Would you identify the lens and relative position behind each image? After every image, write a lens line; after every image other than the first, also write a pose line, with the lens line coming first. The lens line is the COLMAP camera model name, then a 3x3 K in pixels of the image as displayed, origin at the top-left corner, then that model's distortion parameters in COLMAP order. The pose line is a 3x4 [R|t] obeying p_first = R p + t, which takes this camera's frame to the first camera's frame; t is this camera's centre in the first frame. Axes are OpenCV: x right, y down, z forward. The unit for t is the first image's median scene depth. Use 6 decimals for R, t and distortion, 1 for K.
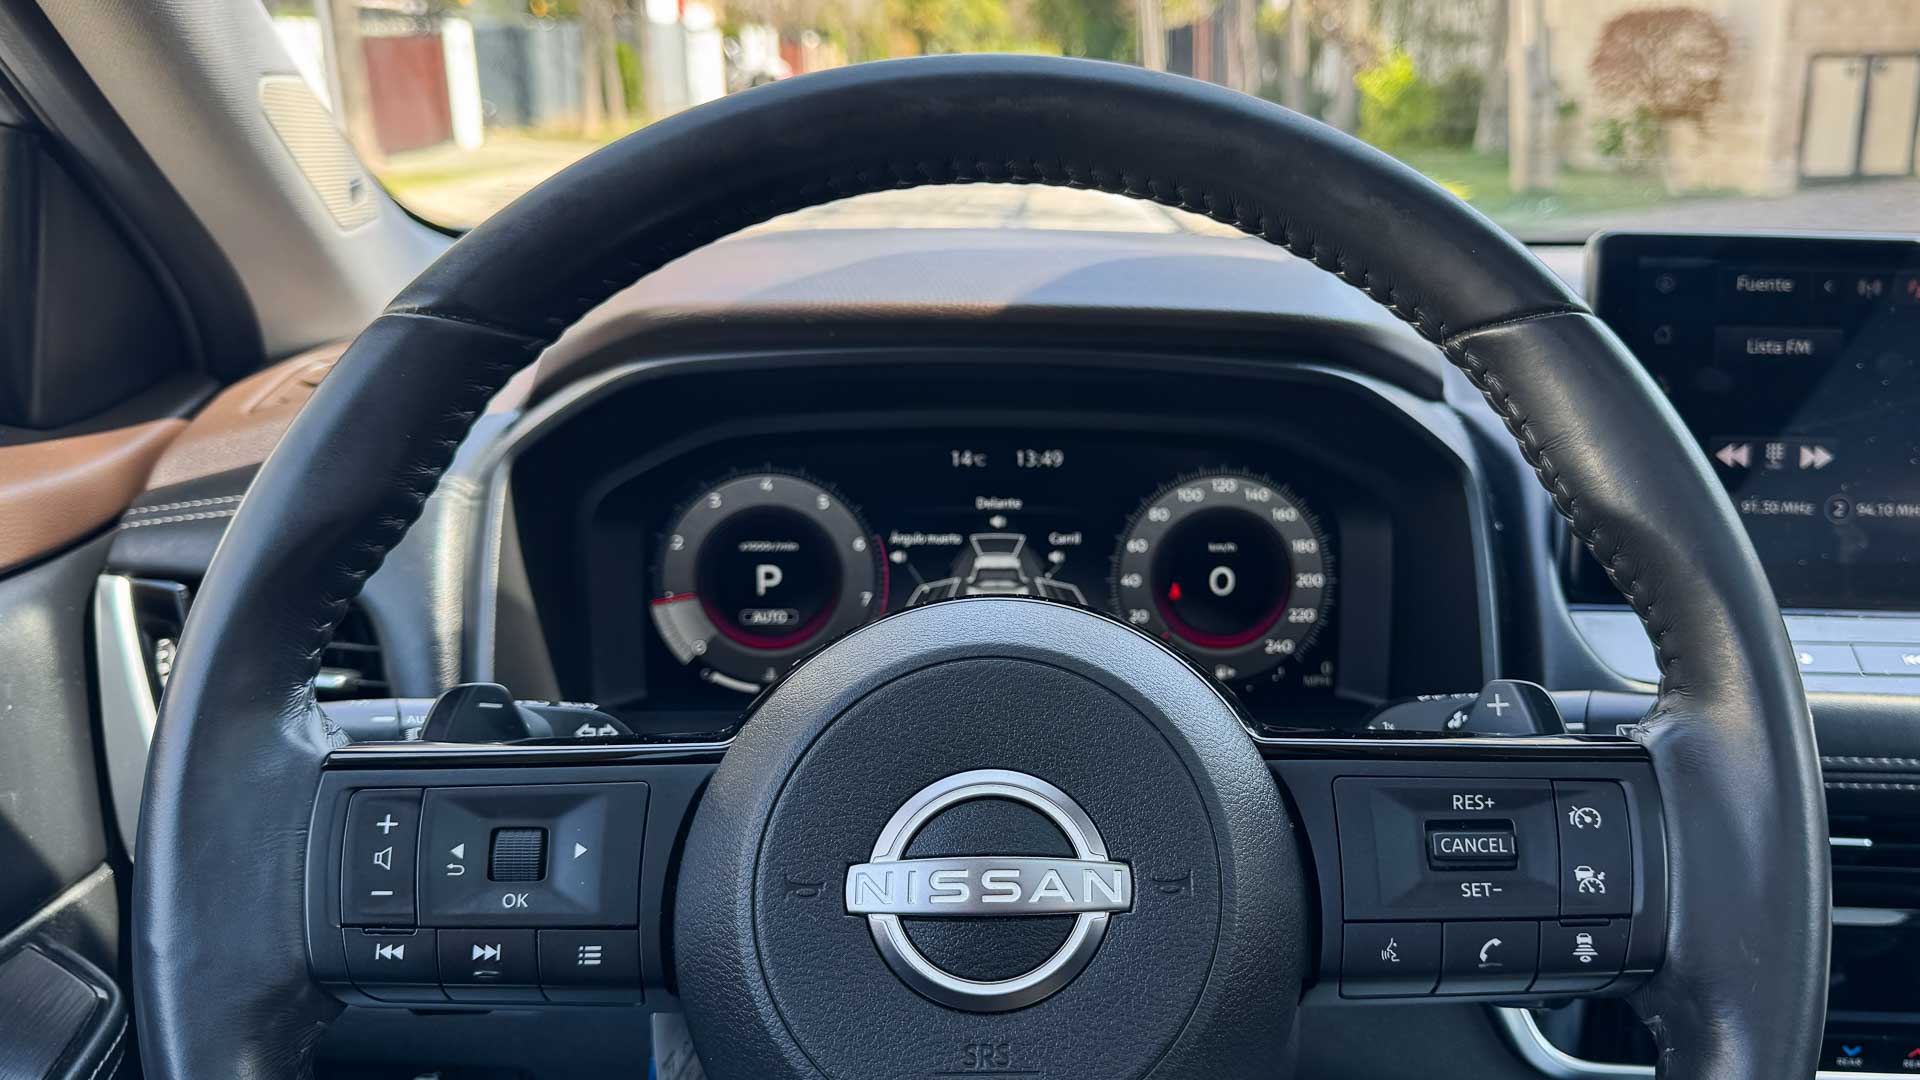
lens RADIAL K [[1514.9, 0, 990.6], [0, 1514.9, 549.5], [0, 0, 1]] dist [0.092033, -0.124439]
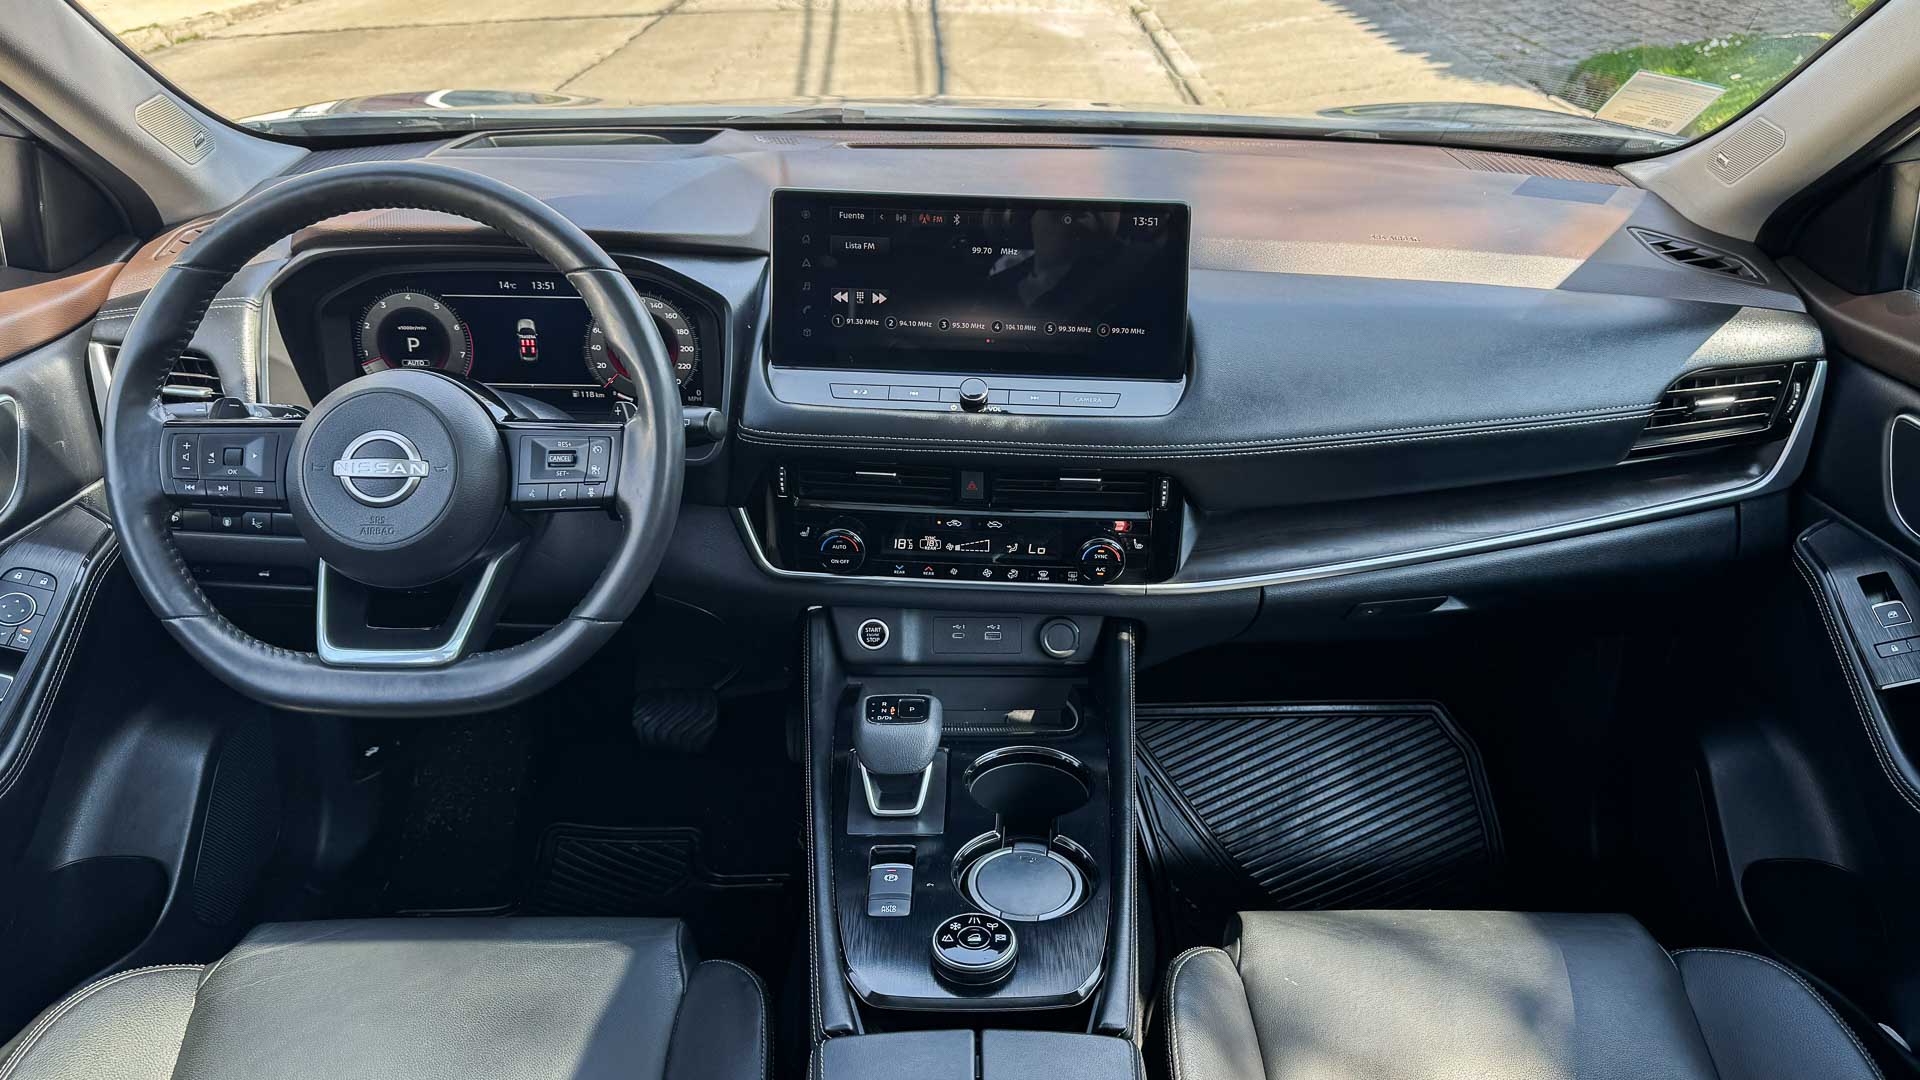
lens RADIAL K [[1514.9, 0, 993.4], [0, 1514.9, 550.5], [0, 0, 1]] dist [0.092033, -0.124439]
pose [[0.999817, 0.011566, -0.015254, 0.734656], [-0.008349, 0.980522, 0.196231, -0.132799], [0.017226, -0.196068, 0.980439, -1.167285]]
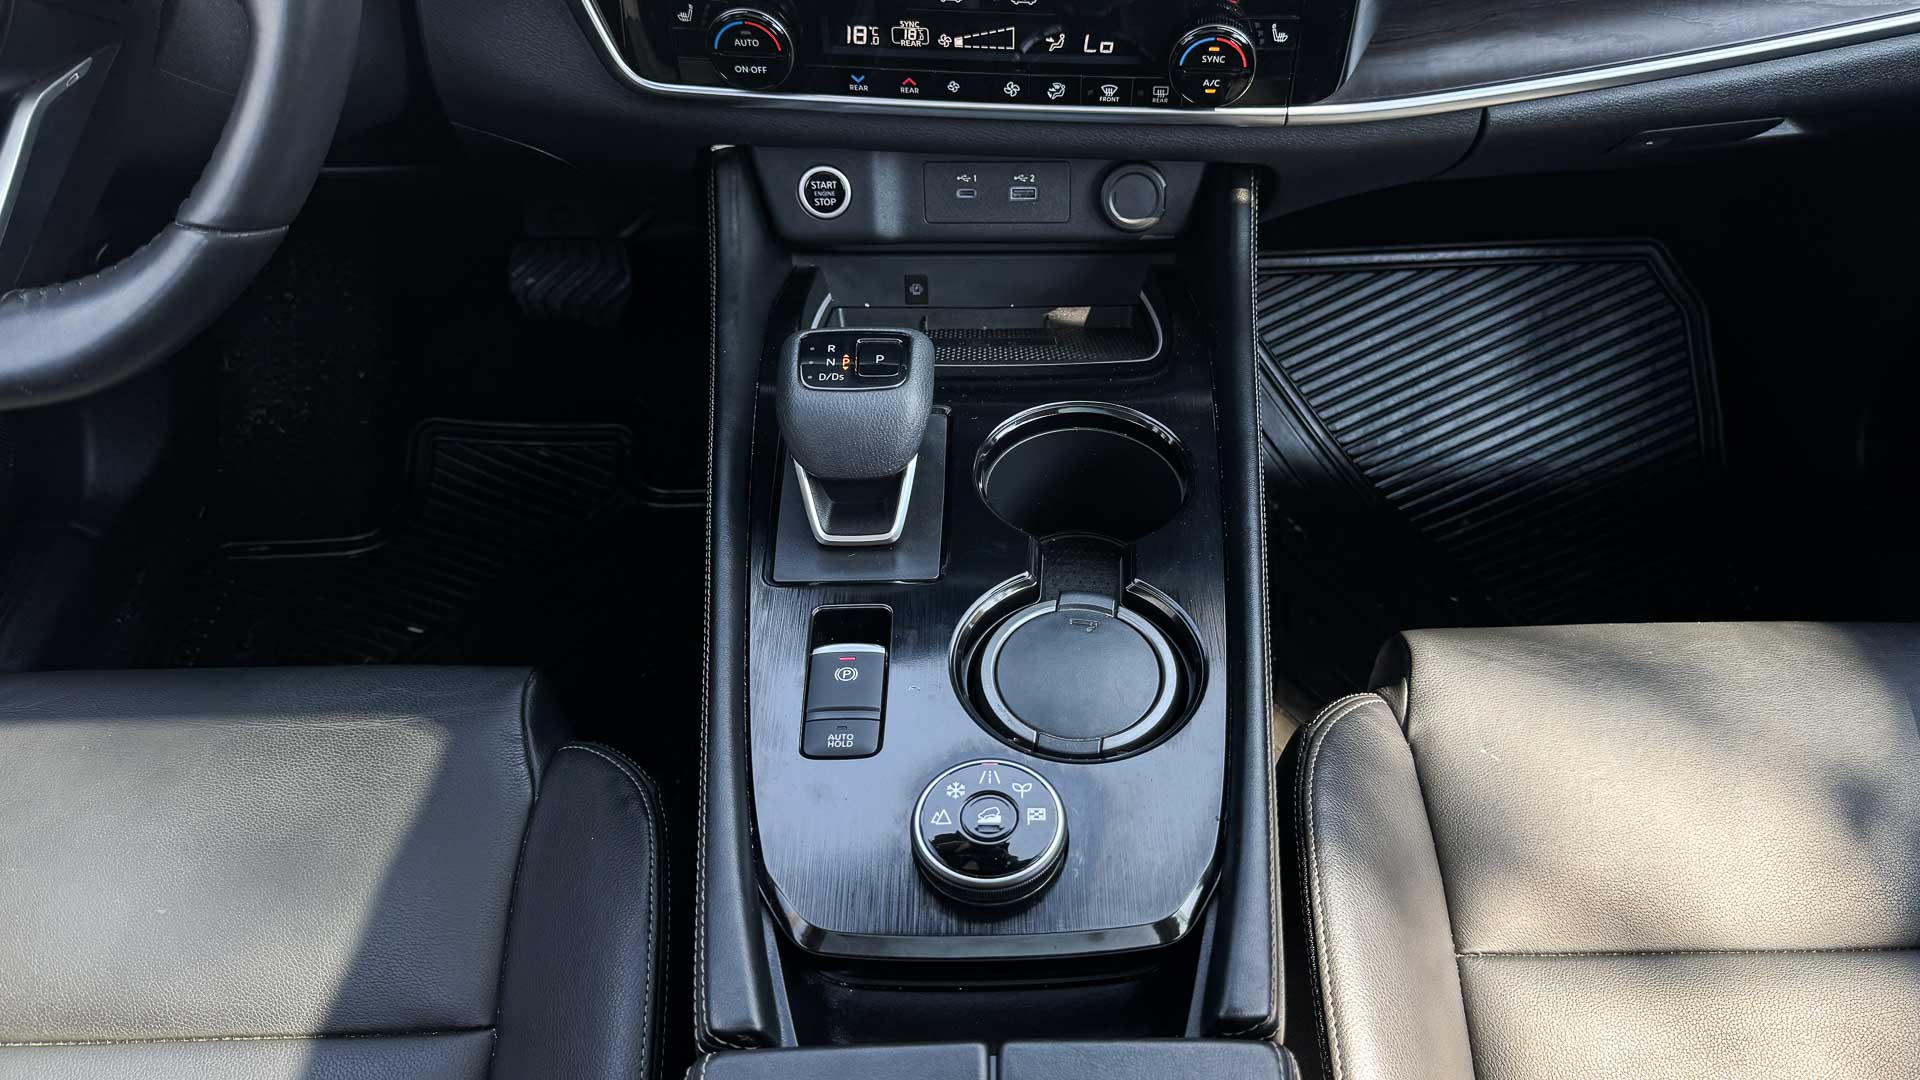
lens RADIAL K [[1514.9, 0, 1032.9], [0, 1514.9, 548.7], [0, 0, 1]] dist [0.092033, -0.124439]
pose [[0.999888, 0.009893, -0.011209, 0.728431], [-0.002485, 0.849283, 0.527932, -0.015403], [0.014743, -0.527845, 0.849213, -0.298560]]
